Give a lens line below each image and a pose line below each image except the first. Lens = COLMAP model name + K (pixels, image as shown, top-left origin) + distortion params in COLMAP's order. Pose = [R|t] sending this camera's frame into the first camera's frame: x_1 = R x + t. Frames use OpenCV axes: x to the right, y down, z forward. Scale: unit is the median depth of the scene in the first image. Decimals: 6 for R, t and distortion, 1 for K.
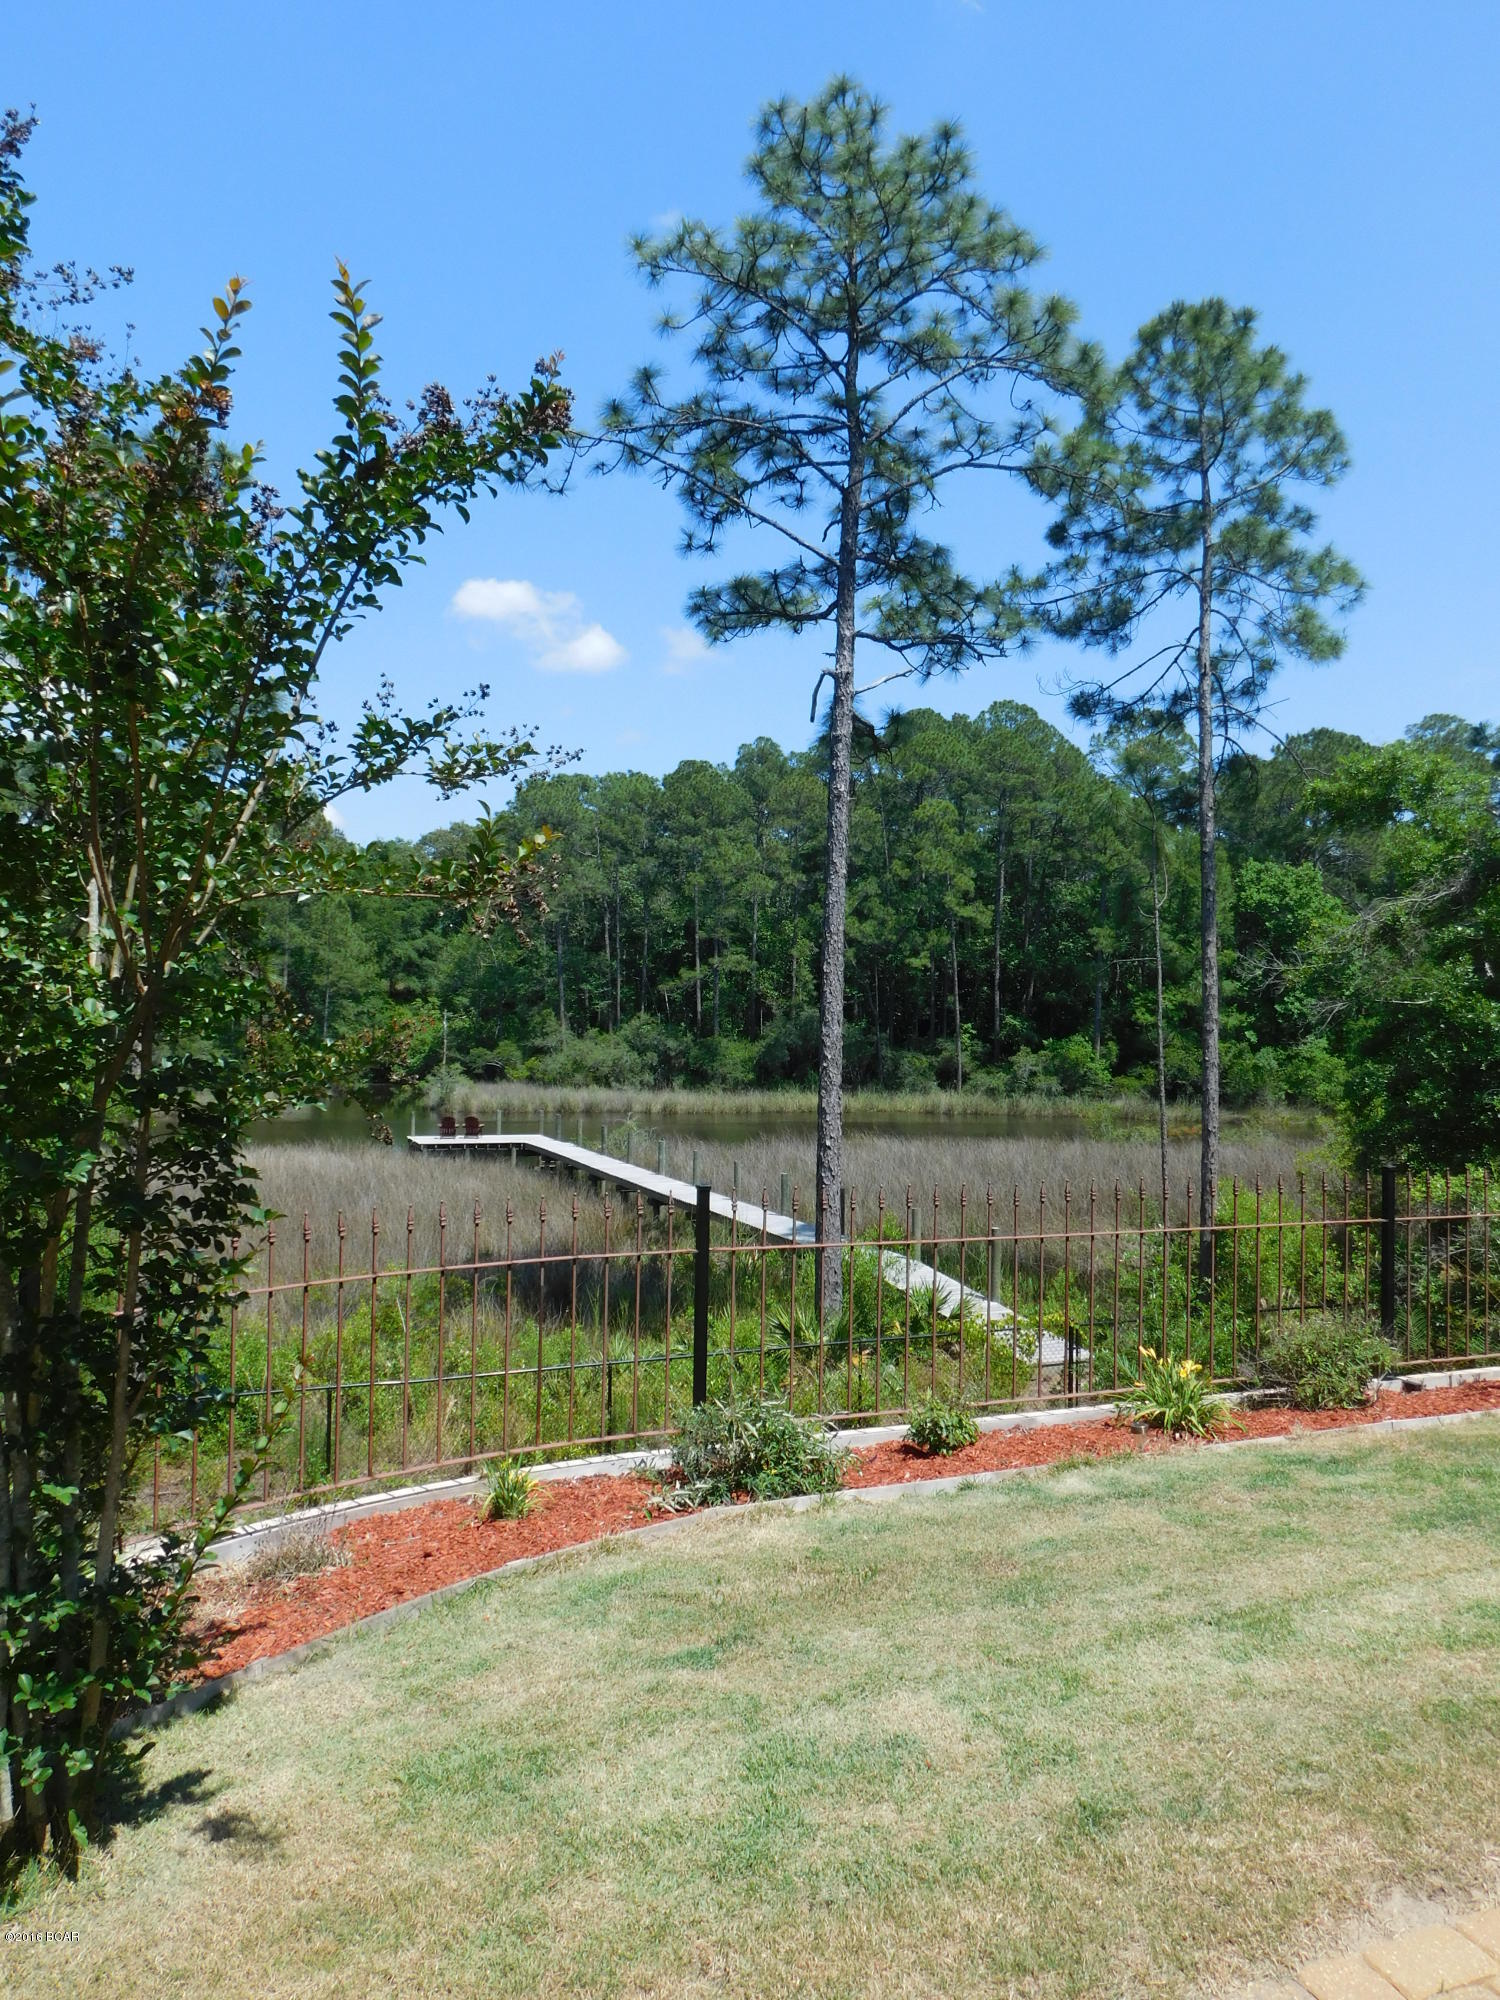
lens RADIAL K [[1499.1, 0, 750.6], [0, 1499.1, 1000.9], [0, 0, 1]] dist [-0.008607, 0.017056]
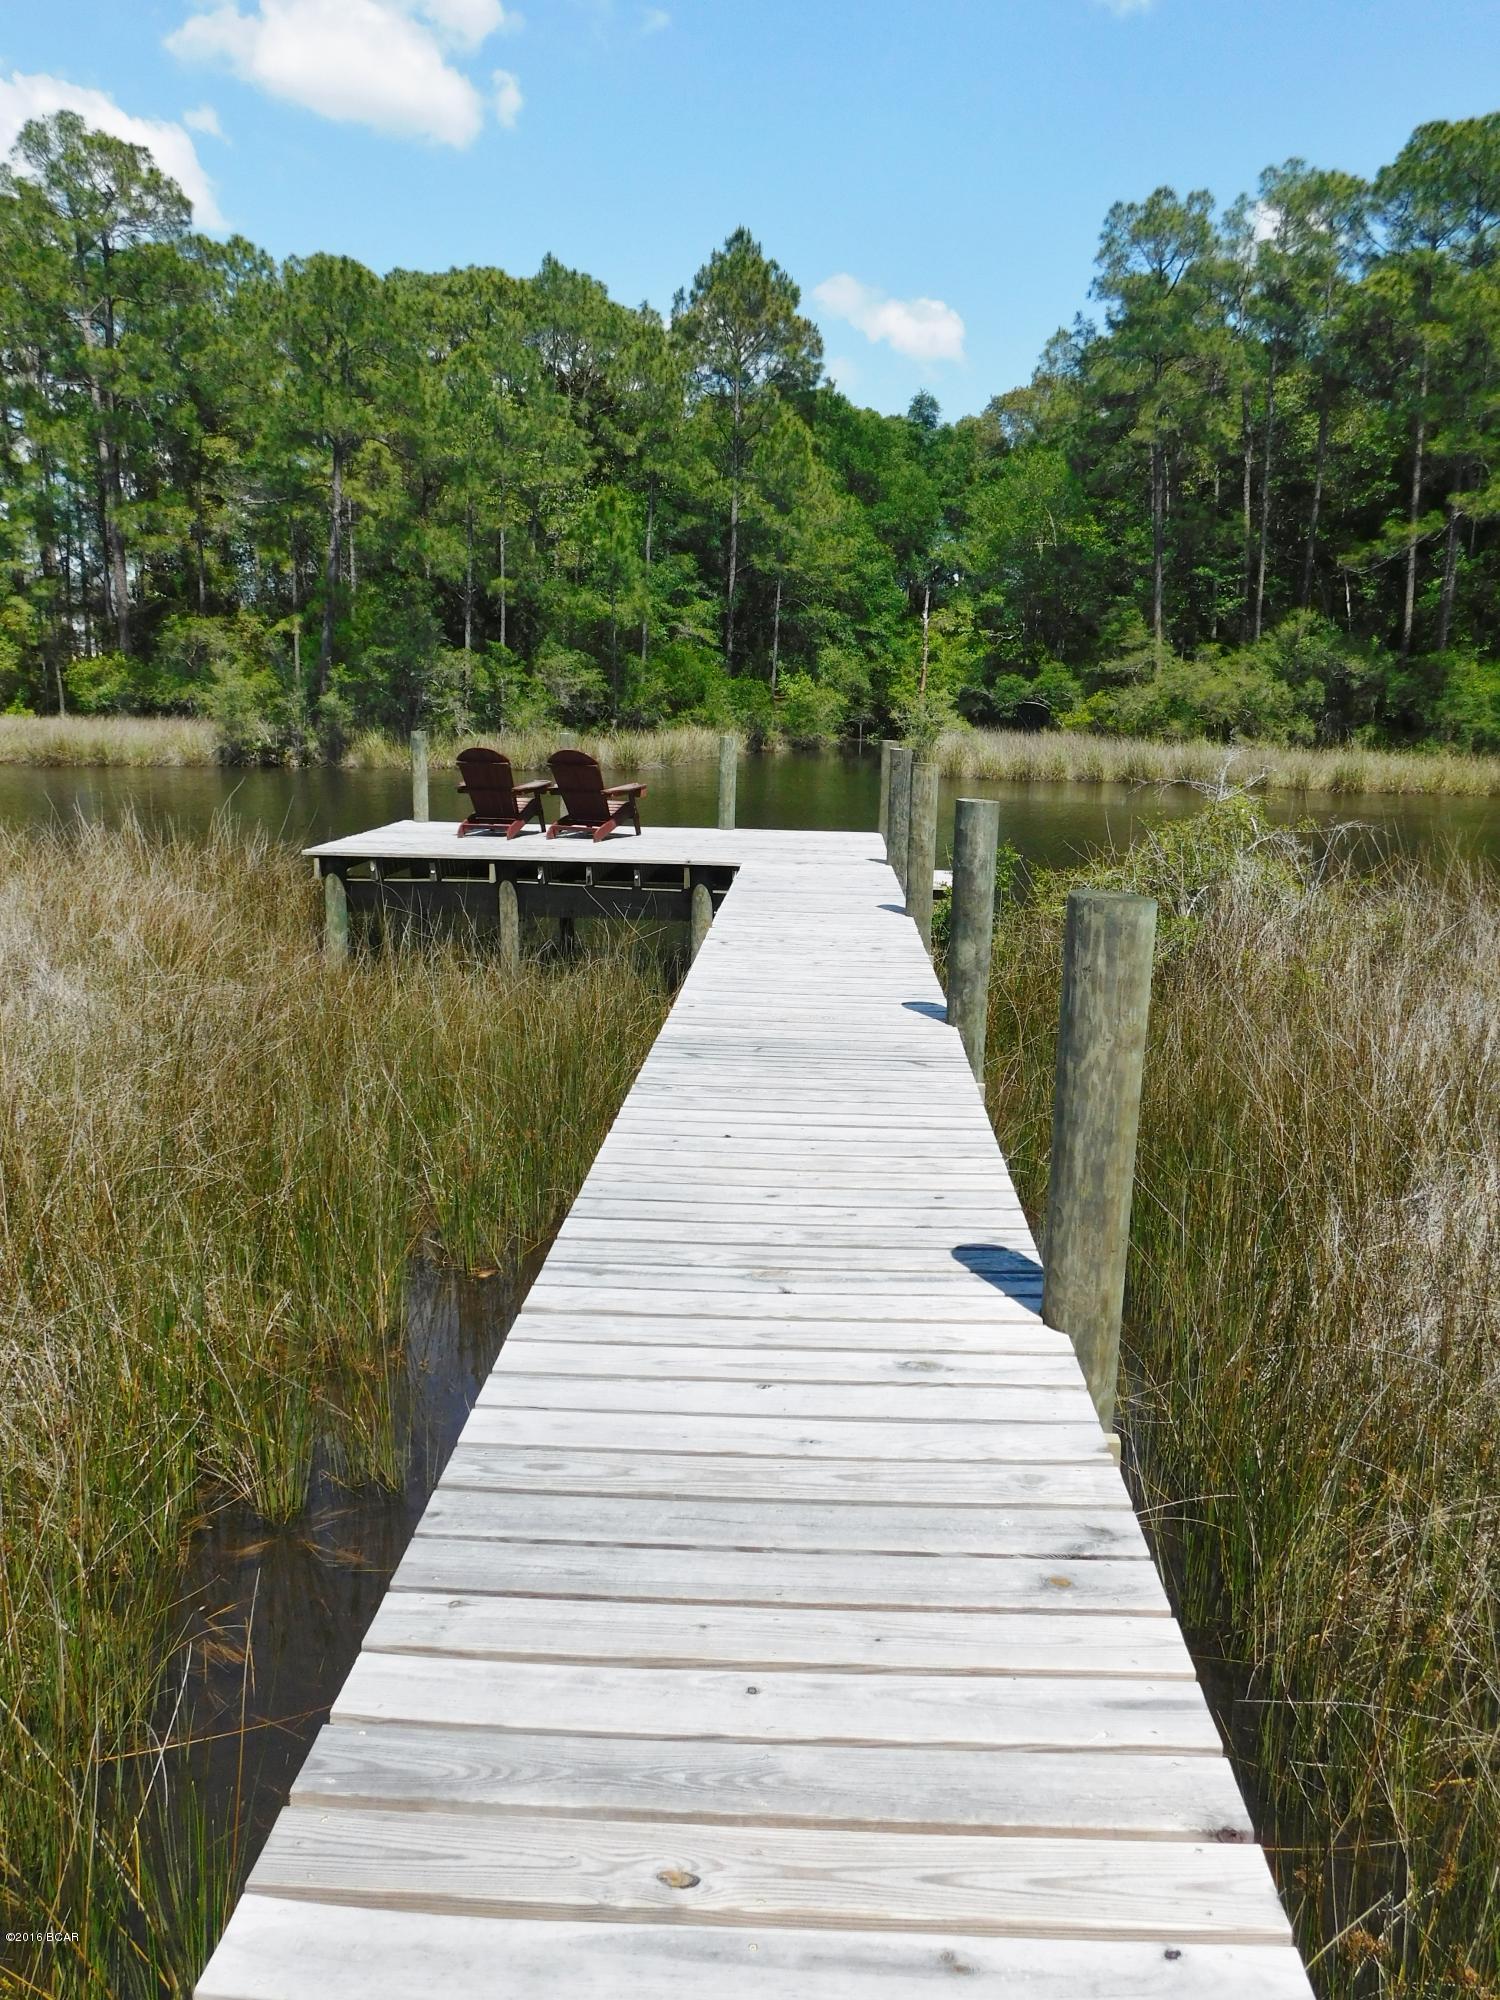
lens RADIAL K [[1499.1, 0, 745.3], [0, 1499.1, 991.4], [0, 0, 1]] dist [-0.008607, 0.017056]
pose [[0.913348, 0.085124, -0.398182, -0.028076], [-0.001515, 0.978607, 0.205734, 0.032317], [0.407176, -0.187304, 0.893938, 0.394893]]
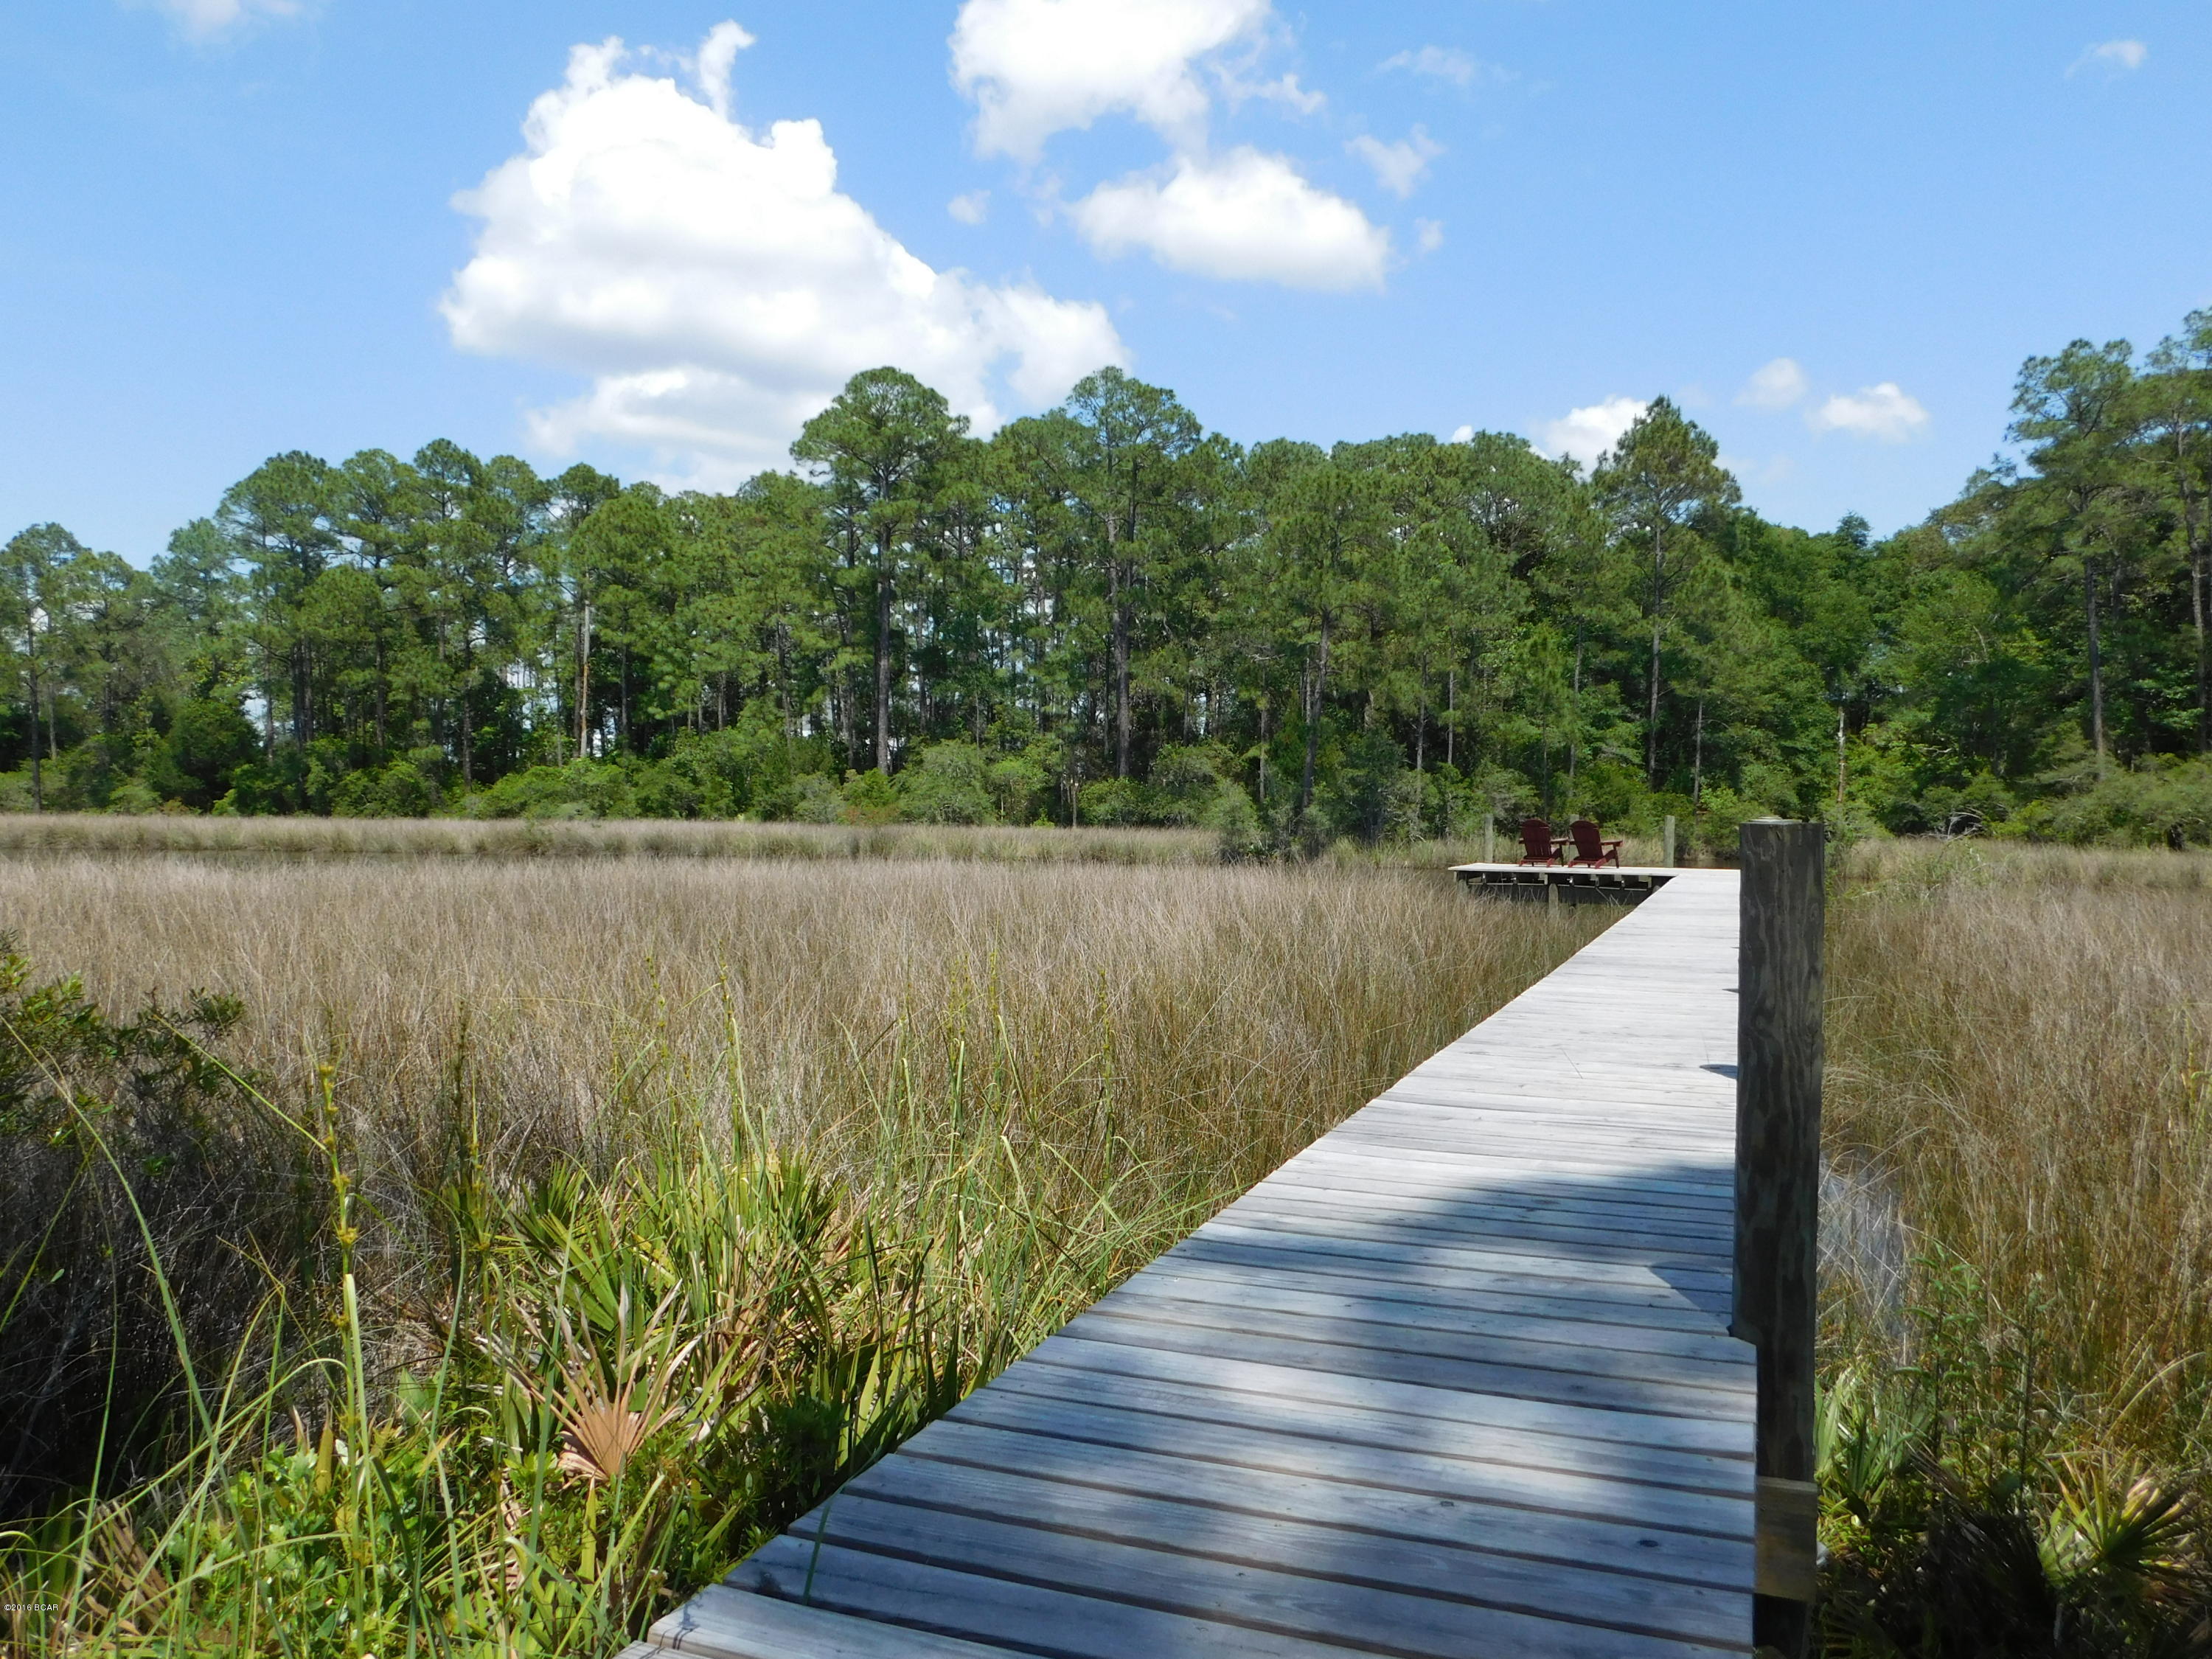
lens RADIAL K [[1658.0, 0, 1109.5], [0, 1658.0, 820.2], [0, 0, 1]] dist [-0.008607, 0.017056]
pose [[0.737585, 0.003756, -0.675244, 0.030127], [0.006705, 0.999894, 0.012886, 0.034295], [0.675221, -0.014032, 0.737482, 0.258483]]
